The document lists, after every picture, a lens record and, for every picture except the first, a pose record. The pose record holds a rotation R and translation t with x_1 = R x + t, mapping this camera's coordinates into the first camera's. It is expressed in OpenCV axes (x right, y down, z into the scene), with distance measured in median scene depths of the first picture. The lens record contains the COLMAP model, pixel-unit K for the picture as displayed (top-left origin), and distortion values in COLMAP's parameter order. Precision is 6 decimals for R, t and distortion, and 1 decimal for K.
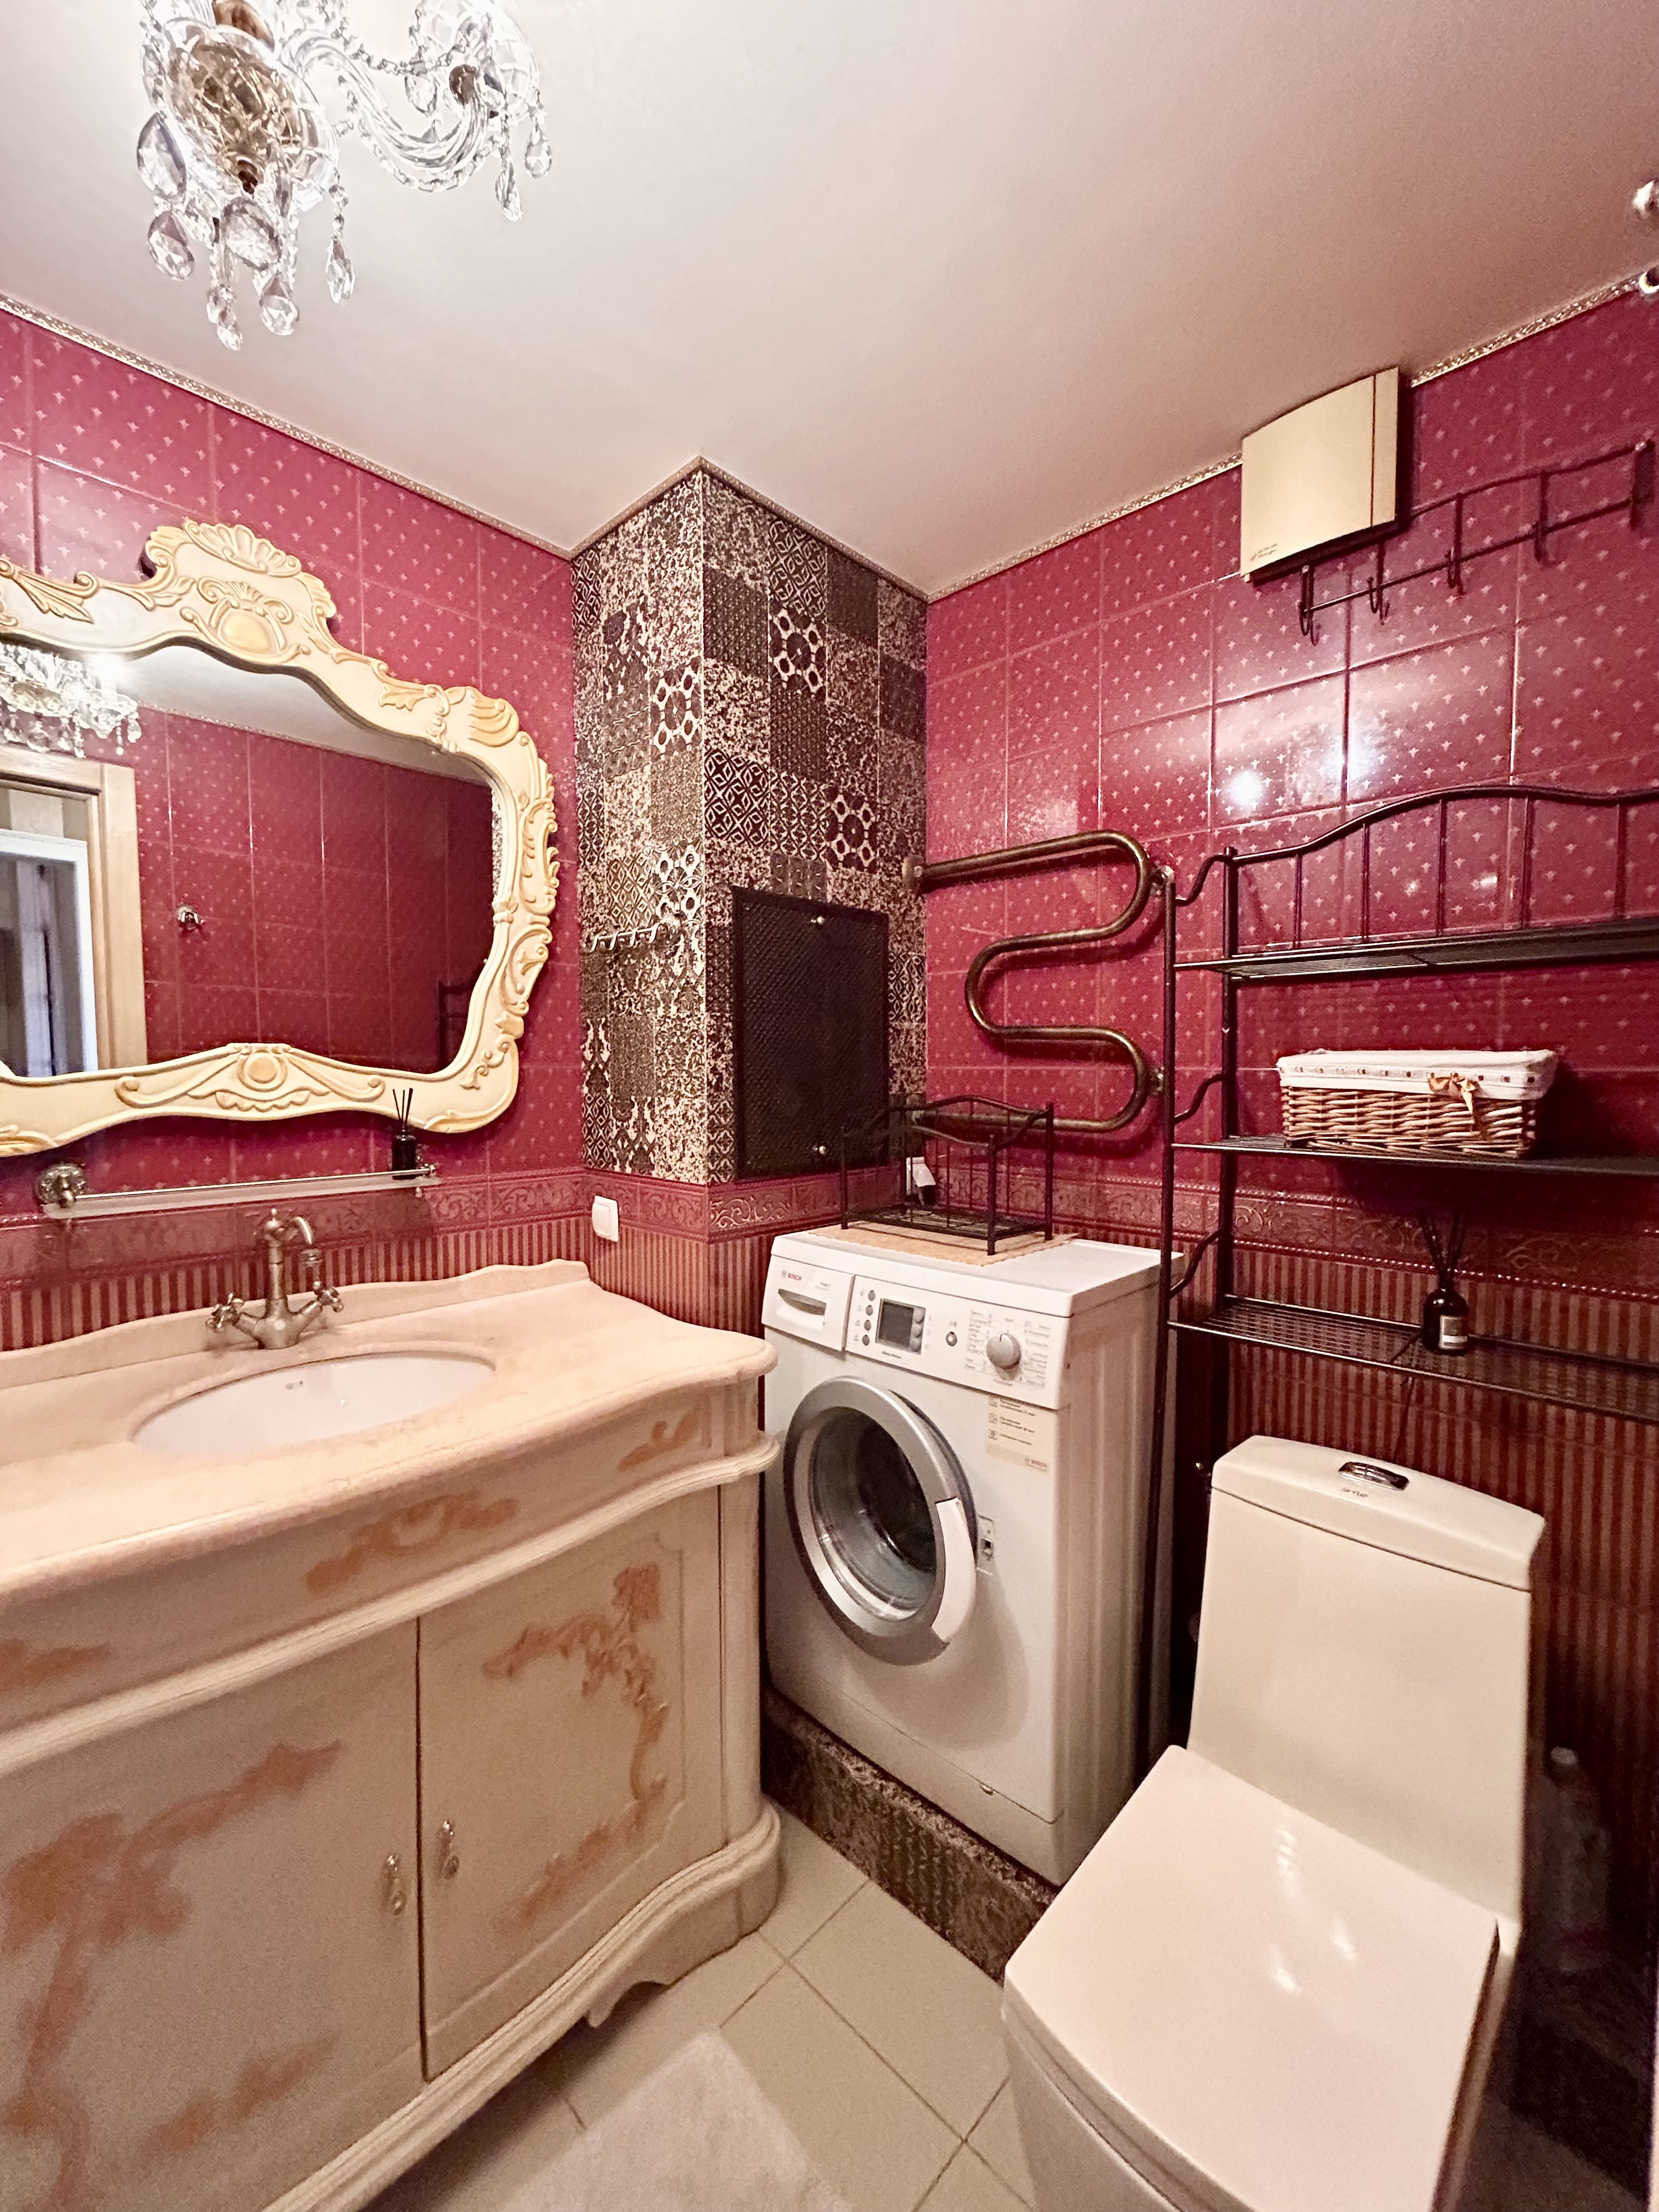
lens RADIAL K [[896.8, 0, 831.3], [0, 896.8, 1109.5], [0, 0, 1]] dist [-0.007219, 0.003389]
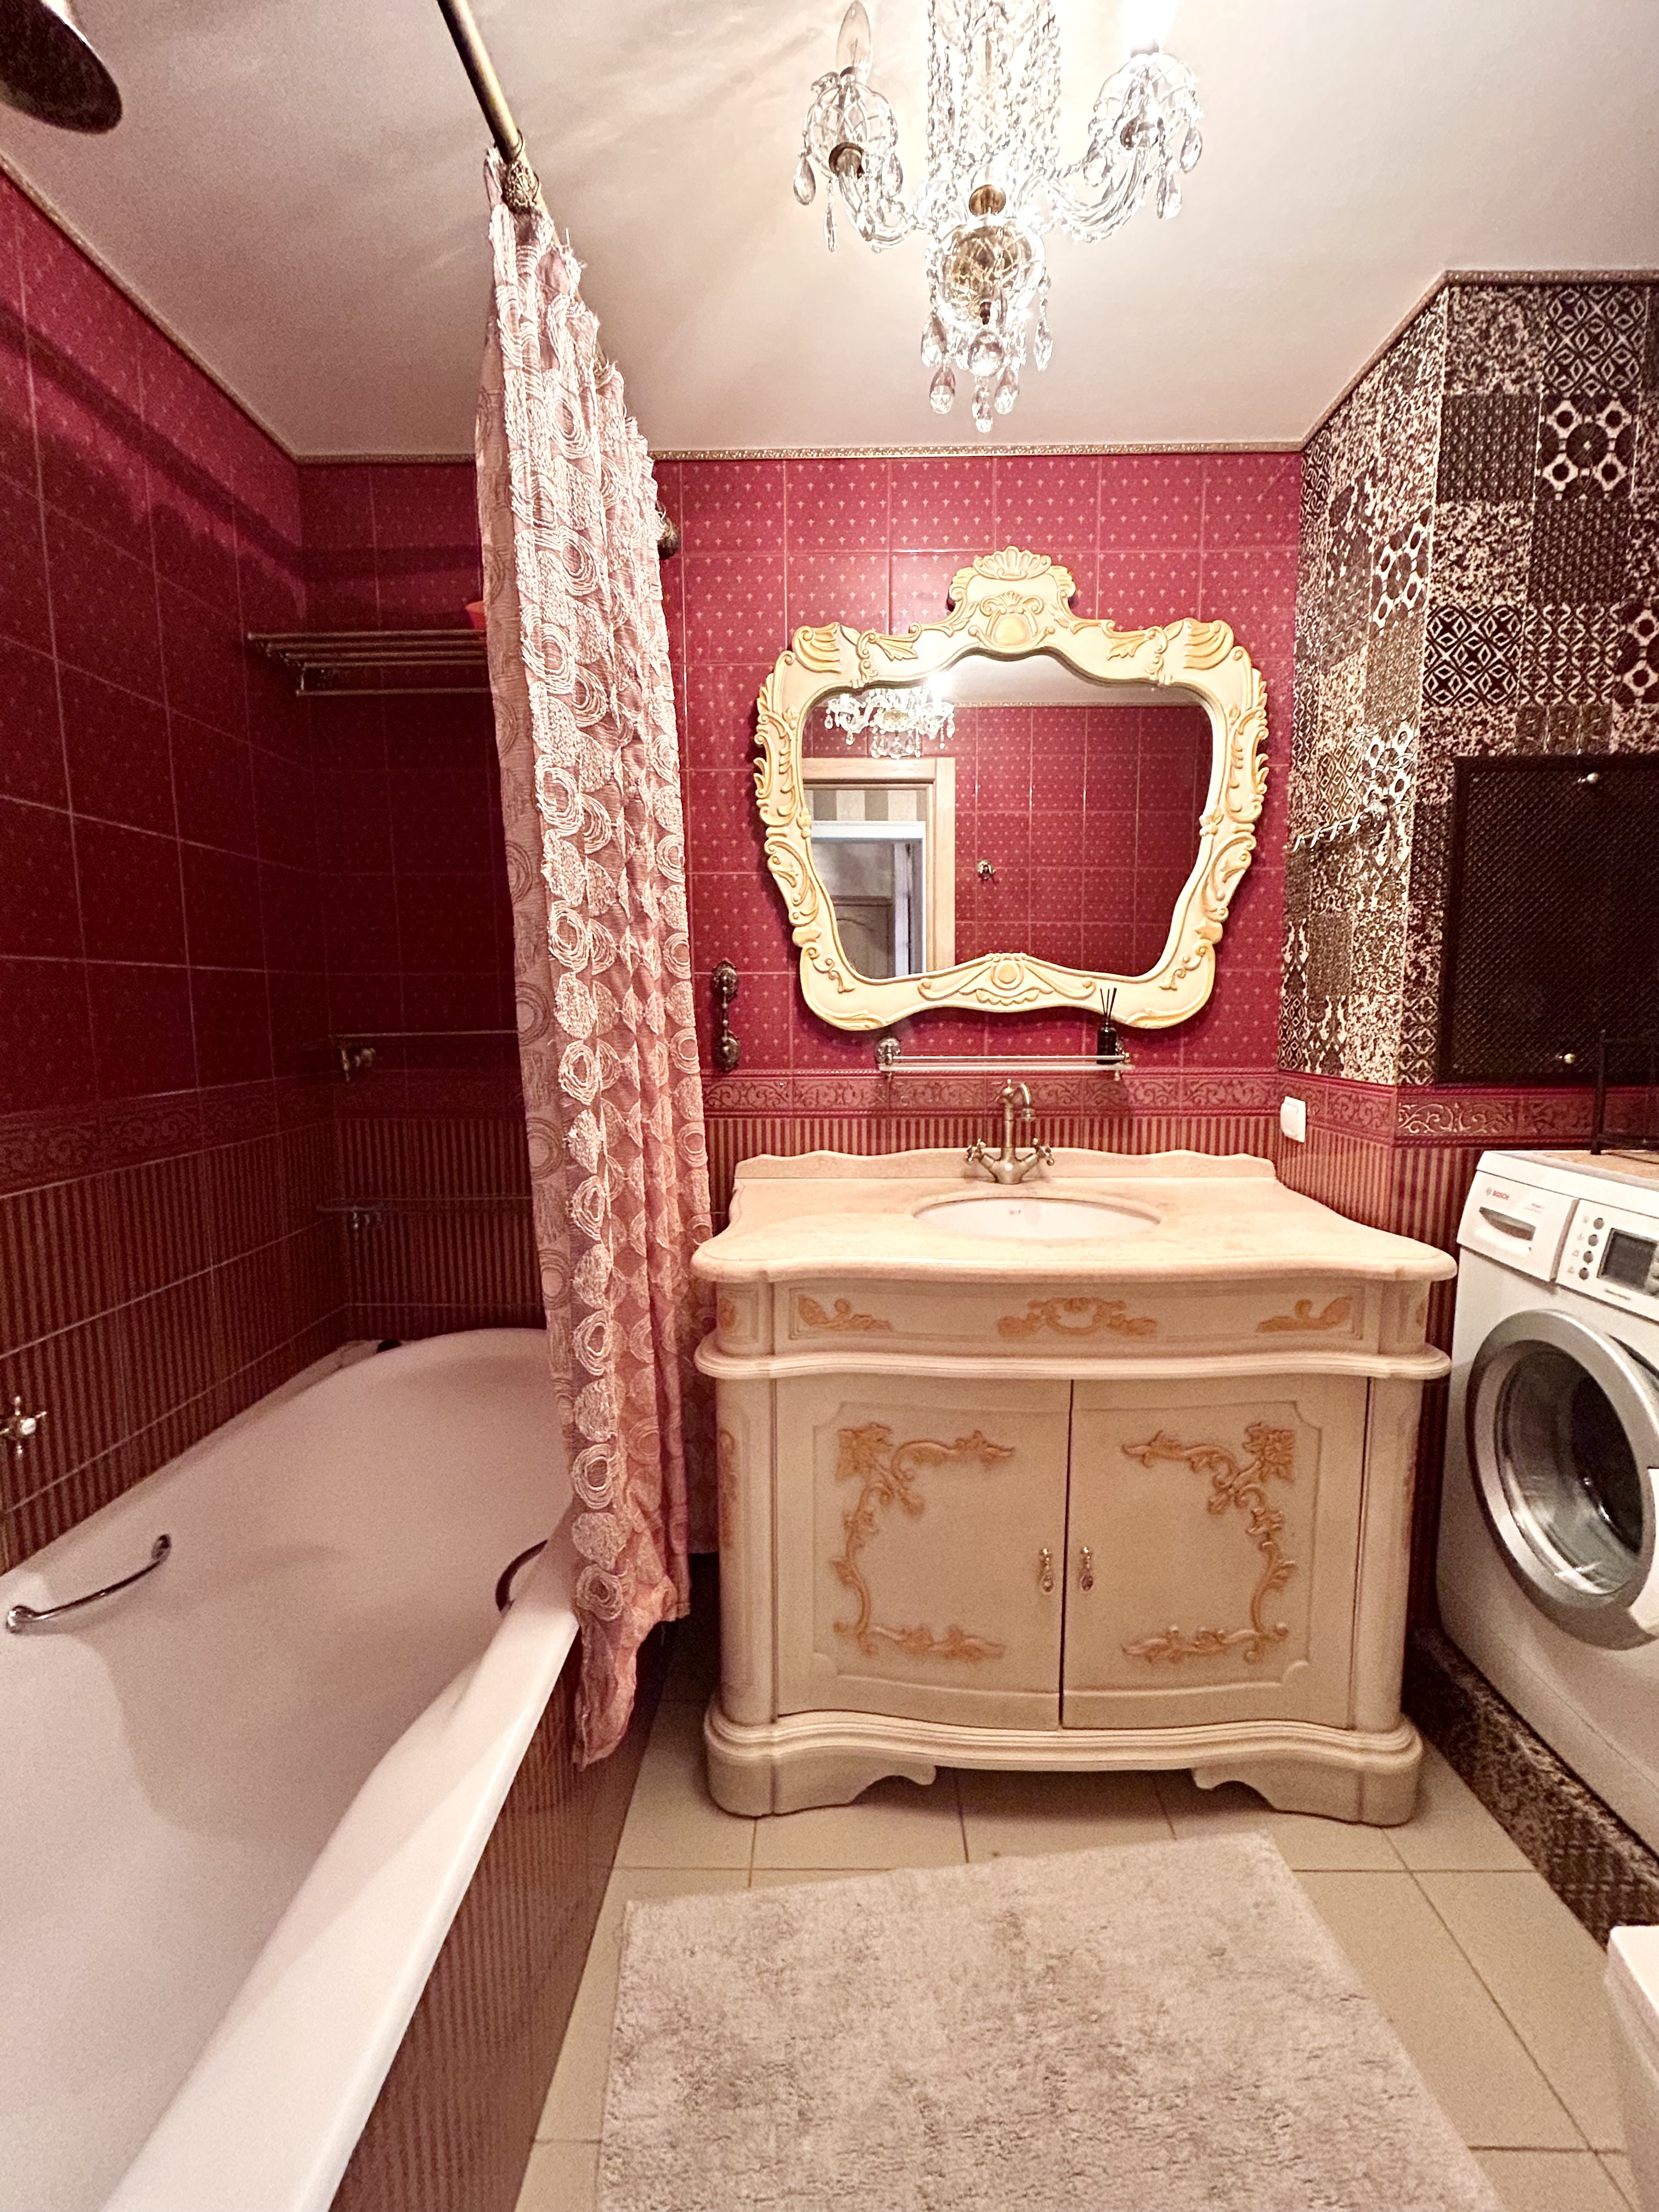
lens RADIAL K [[896.8, 0, 831.3], [0, 896.8, 1109.5], [0, 0, 1]] dist [-0.007219, 0.003389]
pose [[0.689254, 0.078884, -0.720213, 0.131862], [-0.026933, 0.996158, 0.083332, 0.045630], [0.724019, -0.038040, 0.688730, -0.089070]]
